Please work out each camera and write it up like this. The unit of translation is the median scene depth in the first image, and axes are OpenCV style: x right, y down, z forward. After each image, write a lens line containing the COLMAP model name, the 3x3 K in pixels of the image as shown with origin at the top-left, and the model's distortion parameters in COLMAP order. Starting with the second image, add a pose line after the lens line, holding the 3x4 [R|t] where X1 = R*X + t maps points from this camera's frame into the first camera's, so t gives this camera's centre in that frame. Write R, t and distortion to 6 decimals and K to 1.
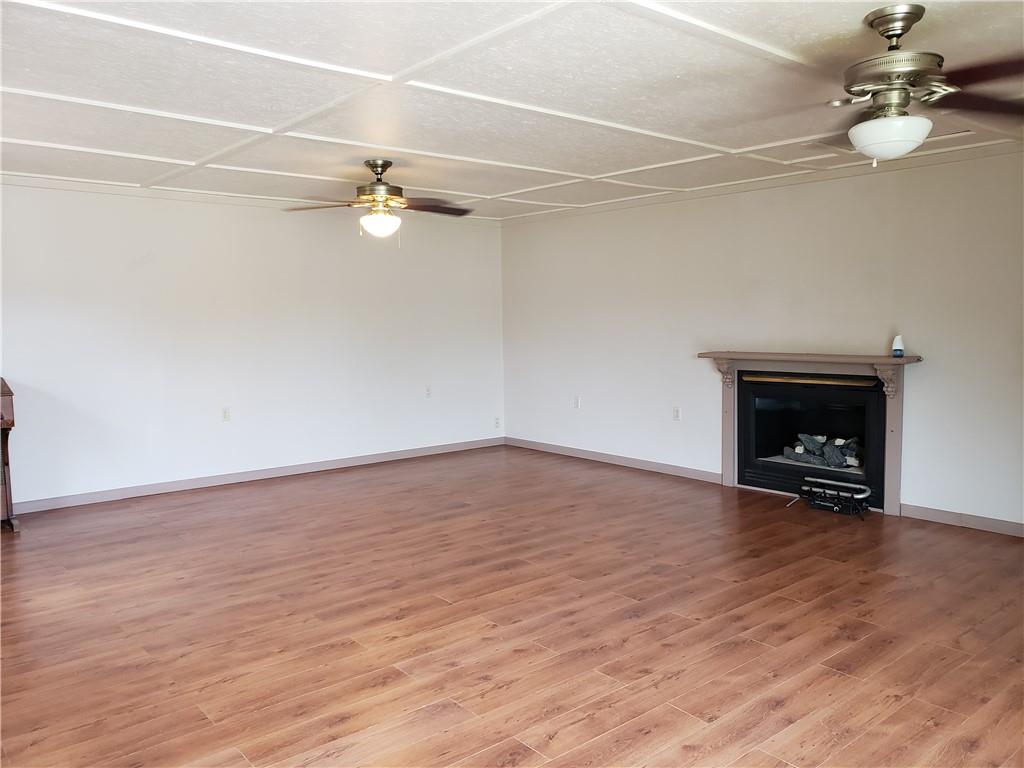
lens RADIAL K [[808.9, 0, 512.0], [0, 808.9, 350.8], [0, 0, 1]] dist [0.005095, 0.018582]
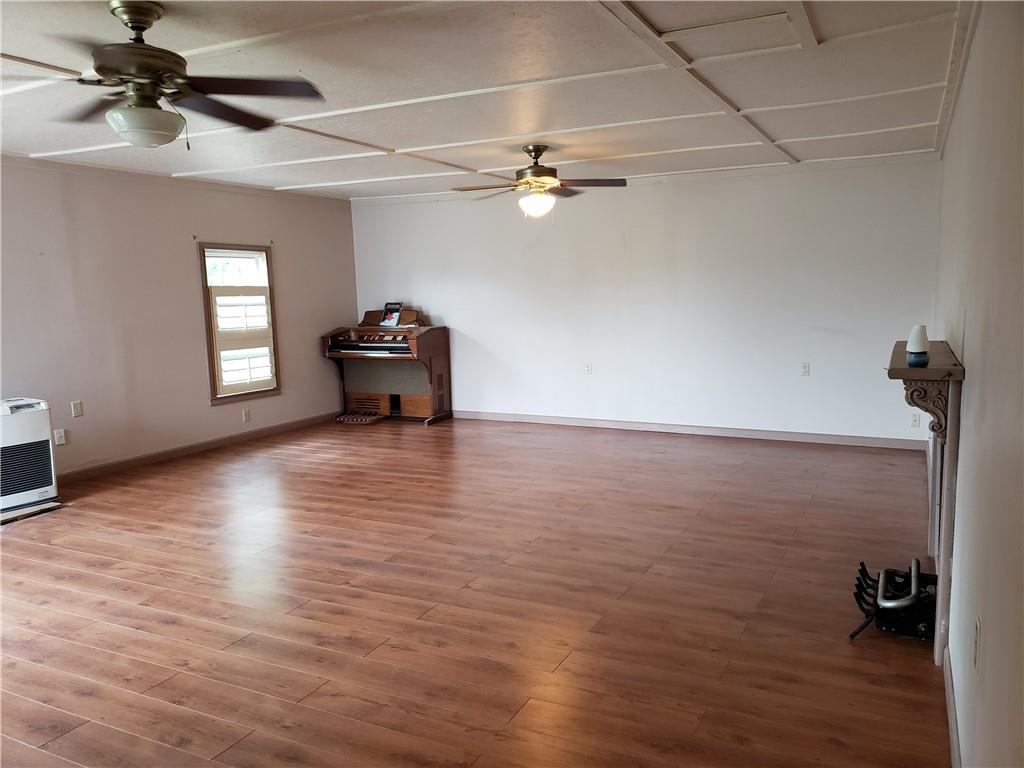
lens RADIAL K [[792.5, 0, 512.0], [0, 792.5, 384.0], [0, 0, 1]] dist [0.033574, -0.065898]
pose [[0.393222, 0.113049, -0.912467, 1.123383], [-0.031316, 0.993483, 0.109591, -0.041906], [0.918910, -0.014519, 0.394199, 0.726439]]
